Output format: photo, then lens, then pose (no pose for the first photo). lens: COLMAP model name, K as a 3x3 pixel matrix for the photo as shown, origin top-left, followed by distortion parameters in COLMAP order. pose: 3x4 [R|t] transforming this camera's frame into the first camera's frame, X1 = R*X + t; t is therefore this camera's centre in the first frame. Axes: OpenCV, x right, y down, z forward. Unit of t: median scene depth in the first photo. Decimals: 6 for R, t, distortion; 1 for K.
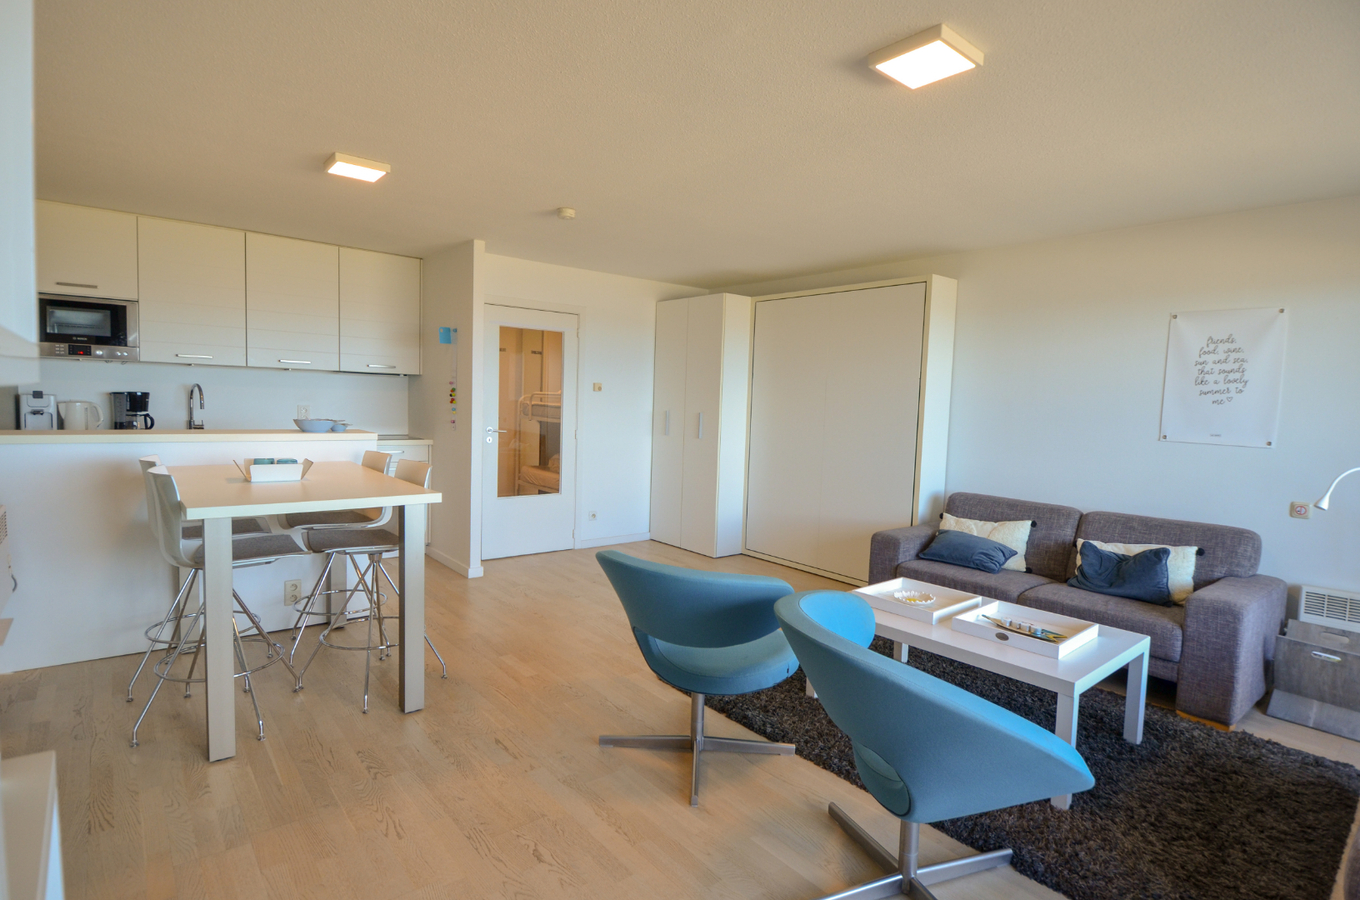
lens RADIAL K [[677.9, 0, 684.8], [0, 677.9, 449.3], [0, 0, 1]] dist [0.022435, -0.030701]
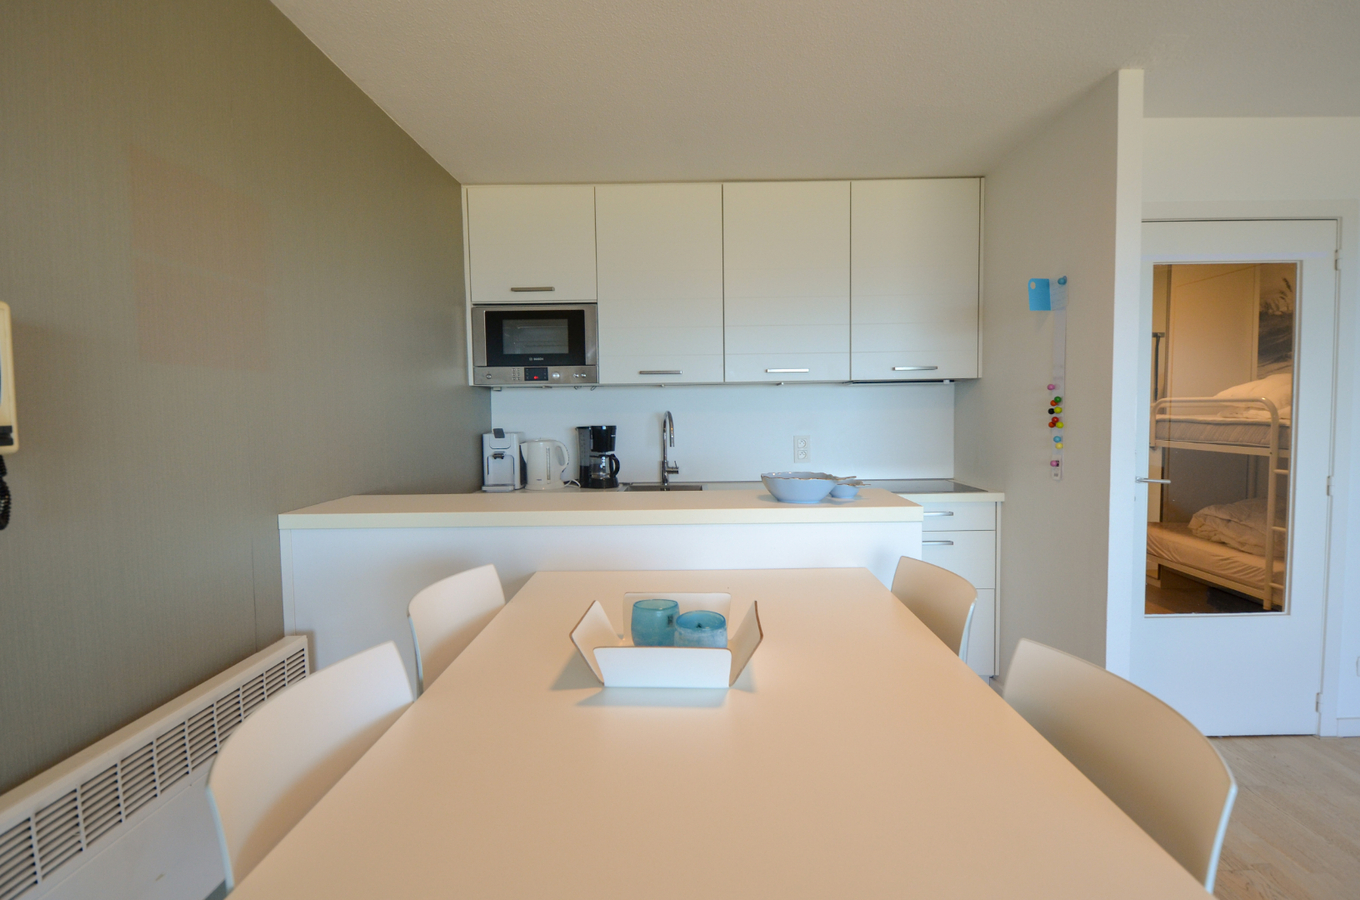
lens RADIAL K [[677.9, 0, 684.8], [0, 677.9, 449.3], [0, 0, 1]] dist [0.022435, -0.030701]
pose [[0.754161, -0.006999, -0.656653, -0.240916], [-0.007886, 0.999775, -0.019713, -0.043562], [0.656643, 0.020045, 0.753935, 0.488076]]
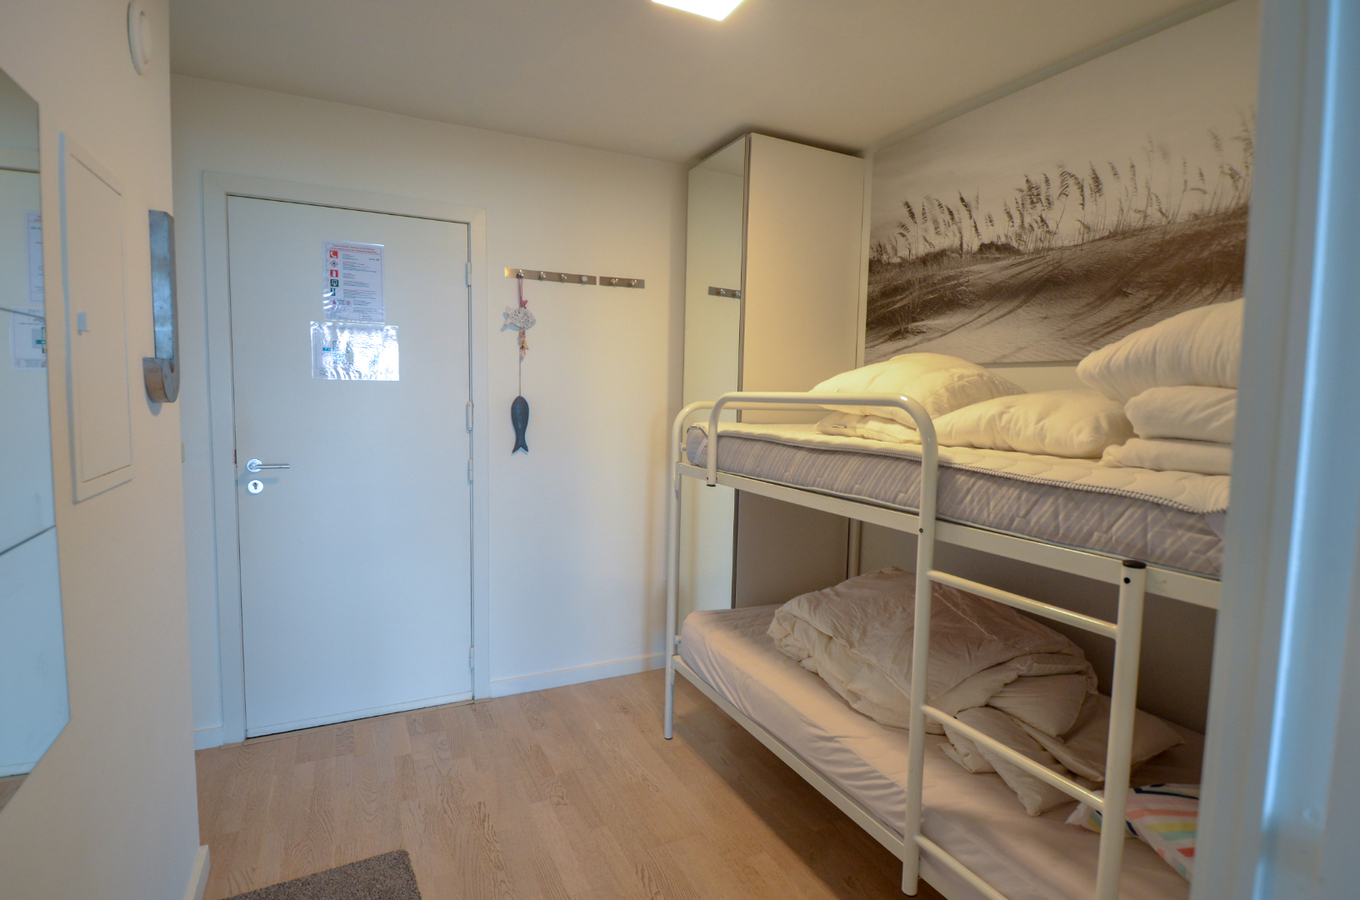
lens RADIAL K [[677.9, 0, 684.8], [0, 677.9, 449.3], [0, 0, 1]] dist [0.022435, -0.030701]
pose [[0.973915, 0.002351, -0.226900, -0.278795], [-0.003733, 0.999977, -0.005666, -0.093560], [0.226882, 0.006365, 0.973902, 1.140537]]
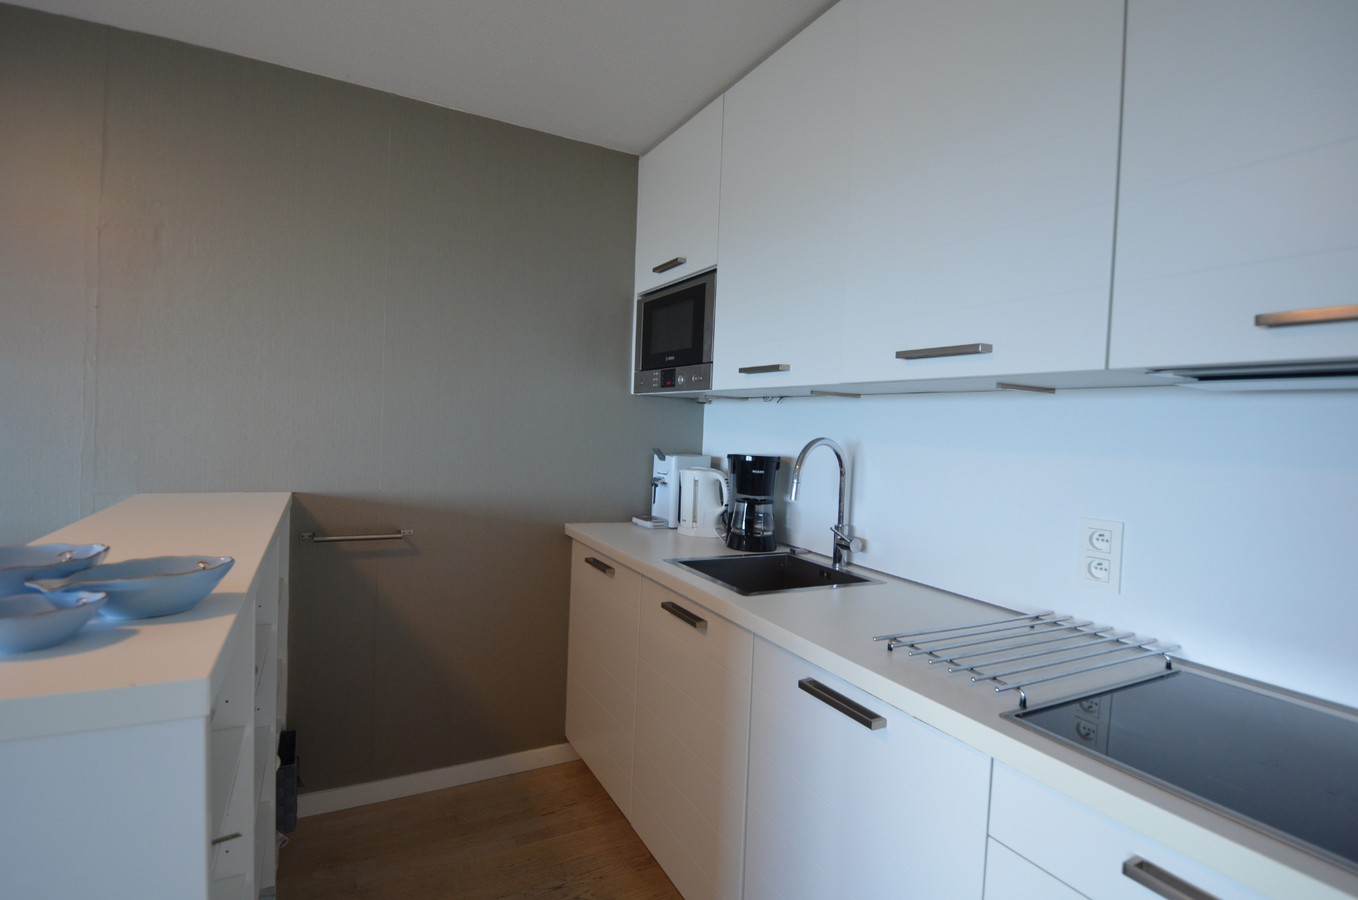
lens RADIAL K [[676.9, 0, 683.8], [0, 676.9, 449.3], [0, 0, 1]] dist [0.022435, -0.030701]
pose [[-0.219064, -0.010461, -0.975654, -0.310229], [-0.118460, 0.992831, 0.015952, -0.089546], [0.968493, 0.119070, -0.218733, 1.051810]]
